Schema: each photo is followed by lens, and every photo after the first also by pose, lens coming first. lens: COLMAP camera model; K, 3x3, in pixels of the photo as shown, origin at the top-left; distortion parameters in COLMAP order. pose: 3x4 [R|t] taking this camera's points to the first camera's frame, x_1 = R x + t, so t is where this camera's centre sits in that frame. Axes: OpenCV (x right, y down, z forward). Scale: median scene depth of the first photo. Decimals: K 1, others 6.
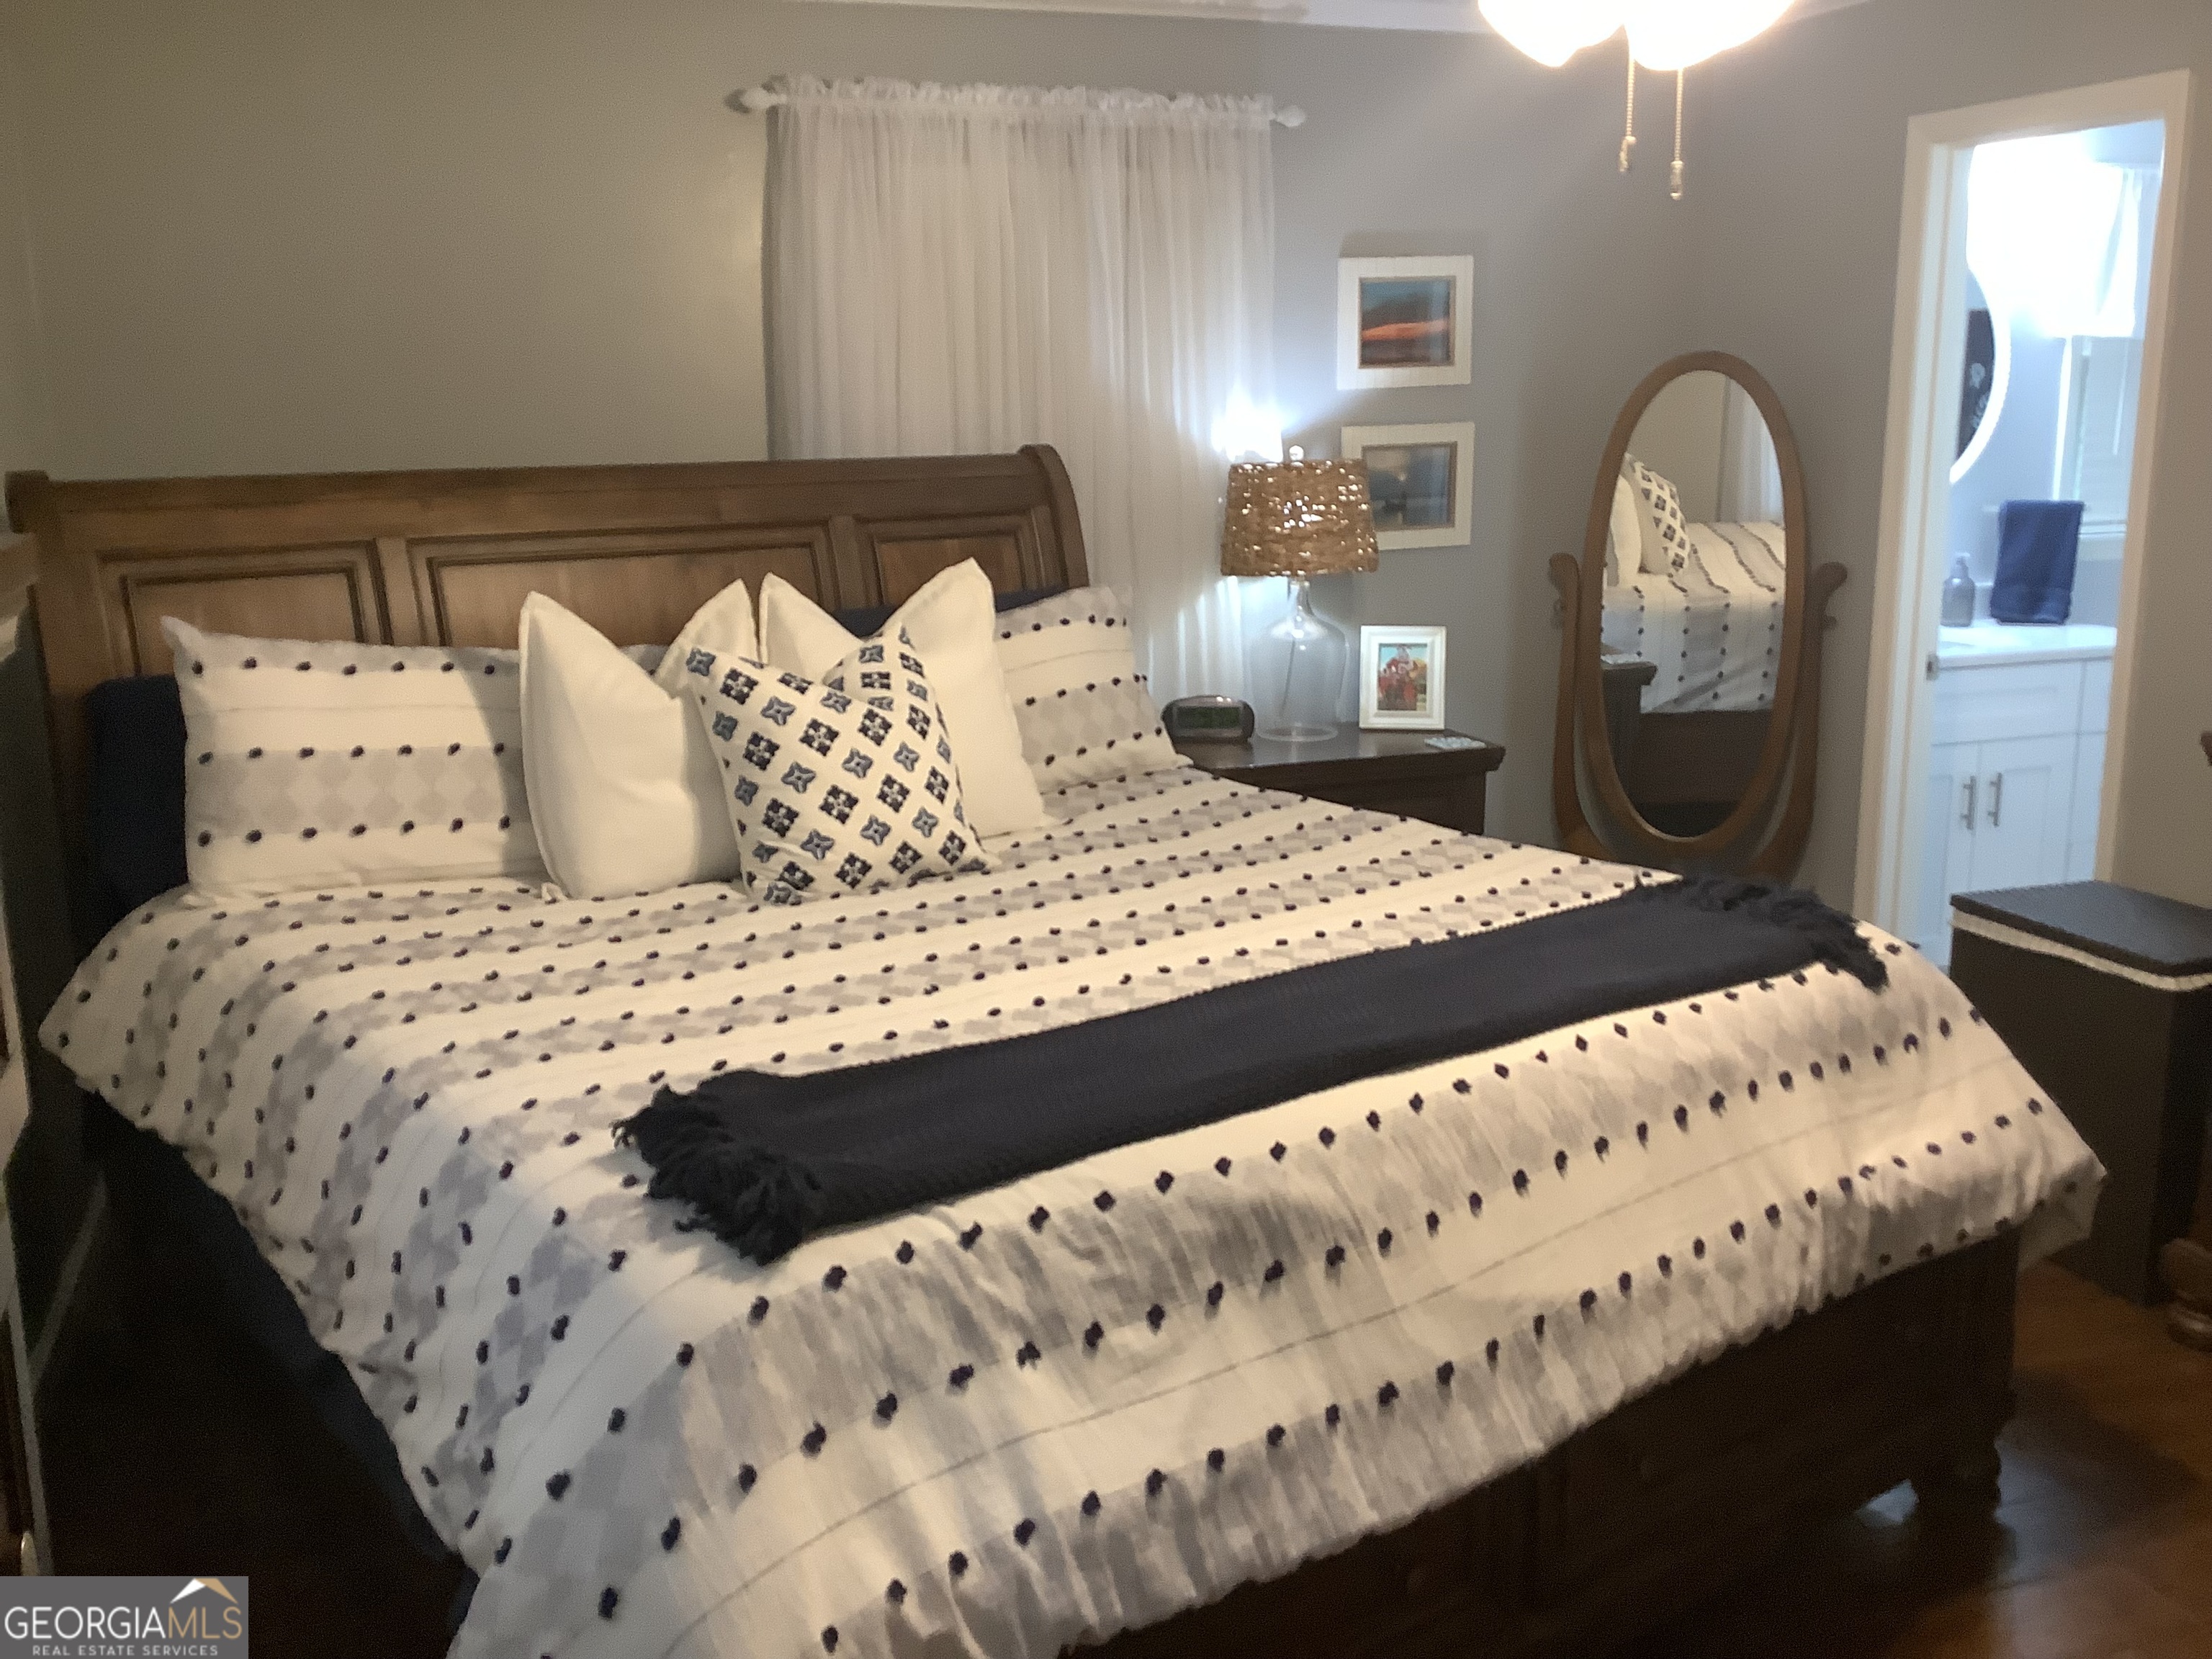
lens RADIAL K [[1996.8, 0, 1106.0], [0, 1996.8, 829.5], [0, 0, 1]] dist [0.089912, -0.170802]
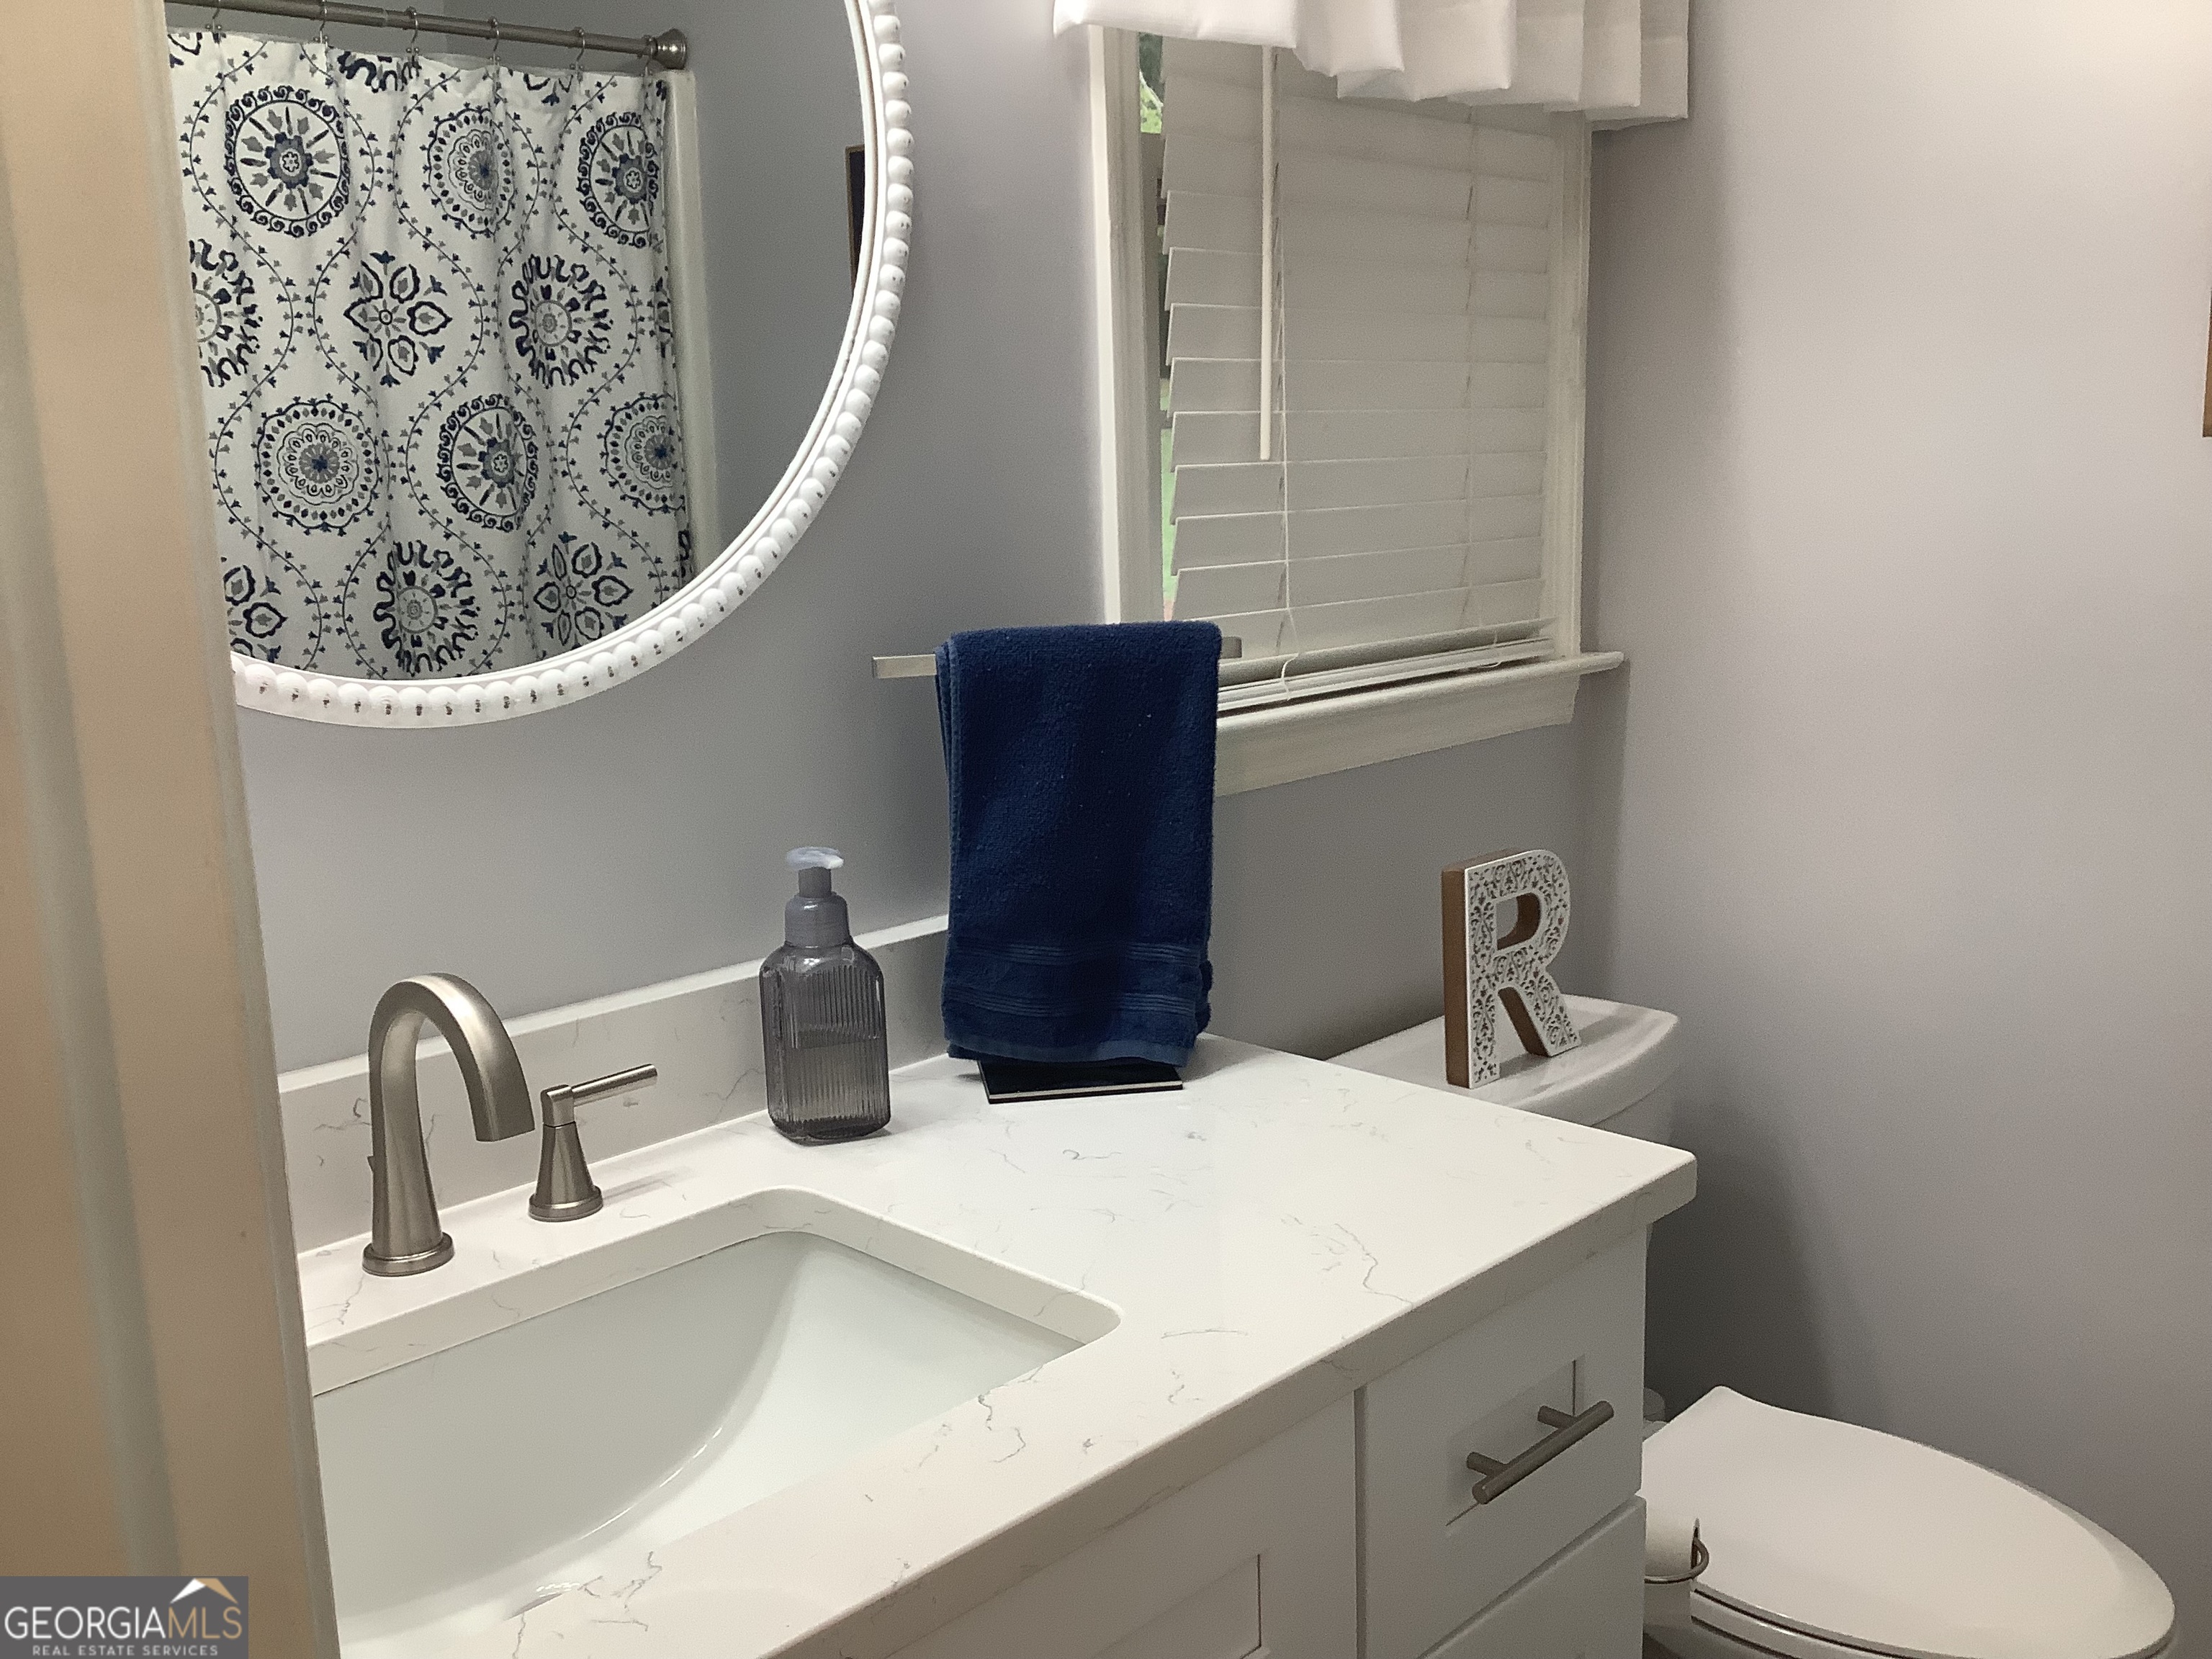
lens RADIAL K [[1996.8, 0, 1106.0], [0, 1996.8, 829.5], [0, 0, 1]] dist [0.089912, -0.170802]
pose [[0.901989, -0.089111, 0.422463, 0.347598], [0.110751, 0.993484, -0.026905, -0.125854], [-0.417313, 0.071056, 0.905981, 0.749539]]
